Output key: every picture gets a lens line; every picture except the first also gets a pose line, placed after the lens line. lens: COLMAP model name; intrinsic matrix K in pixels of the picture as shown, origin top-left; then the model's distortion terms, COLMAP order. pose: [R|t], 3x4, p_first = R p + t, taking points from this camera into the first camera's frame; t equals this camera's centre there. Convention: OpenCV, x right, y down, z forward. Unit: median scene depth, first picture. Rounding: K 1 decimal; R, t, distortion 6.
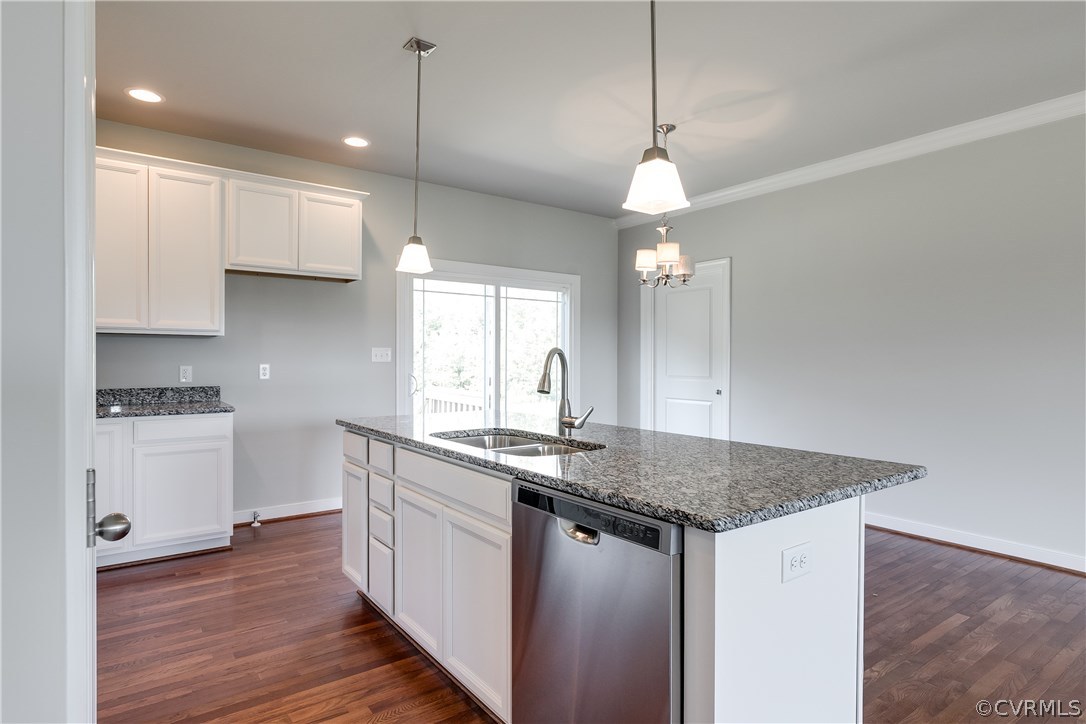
lens RADIAL K [[590.6, 0, 543.0], [0, 590.6, 362.0], [0, 0, 1]] dist [0.002883, 0.000499]
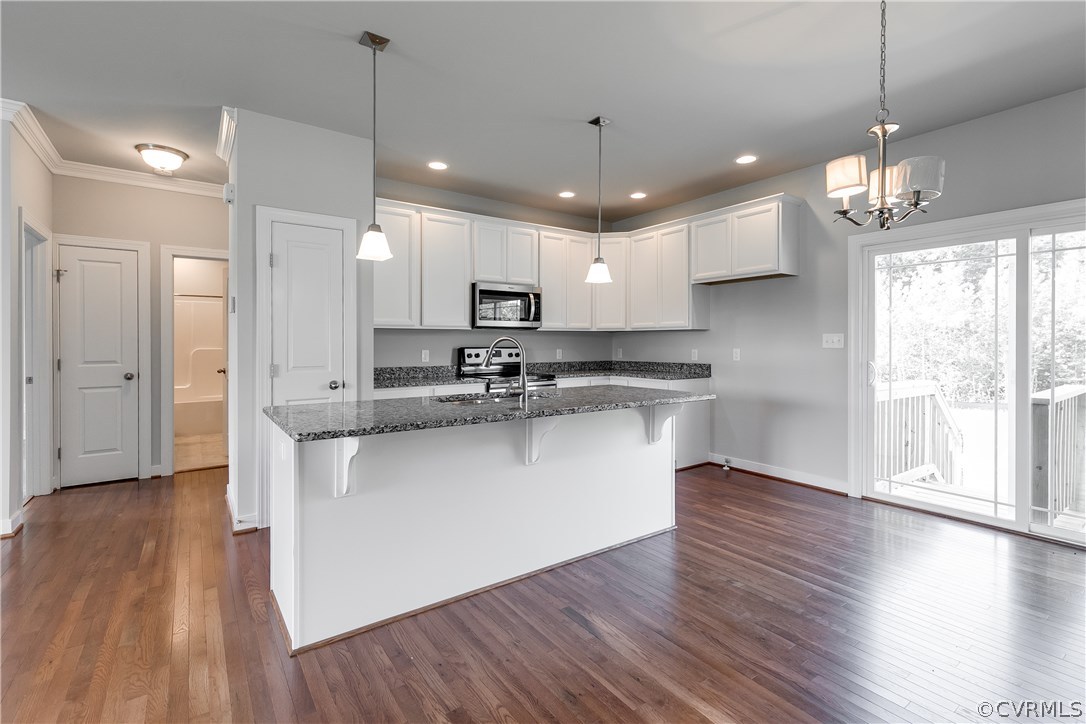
lens RADIAL K [[502.4, 0, 543.8], [0, 502.4, 345.7], [0, 0, 1]] dist [0.011357, -0.000026]
pose [[-0.015894, 0.000552, -0.999874, 0.687399], [-0.006127, 0.999981, 0.000650, -0.001885], [0.999855, 0.006137, -0.015890, 0.619576]]
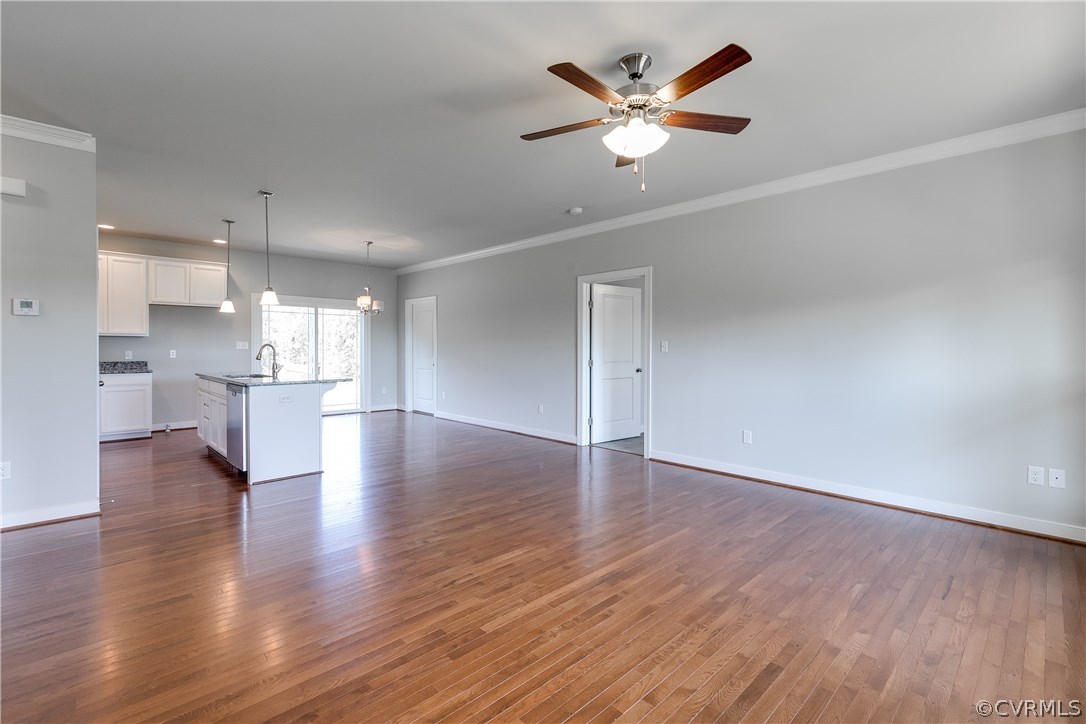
lens RADIAL K [[495.0, 0, 543.1], [0, 495.0, 351.0], [0, 0, 1]] dist [-0.000101, -0.000269]
pose [[0.990932, -0.001094, 0.134362, 0.560942], [0.000664, 0.999995, 0.003249, 0.002206], [-0.134365, -0.003130, 0.990927, -0.847928]]
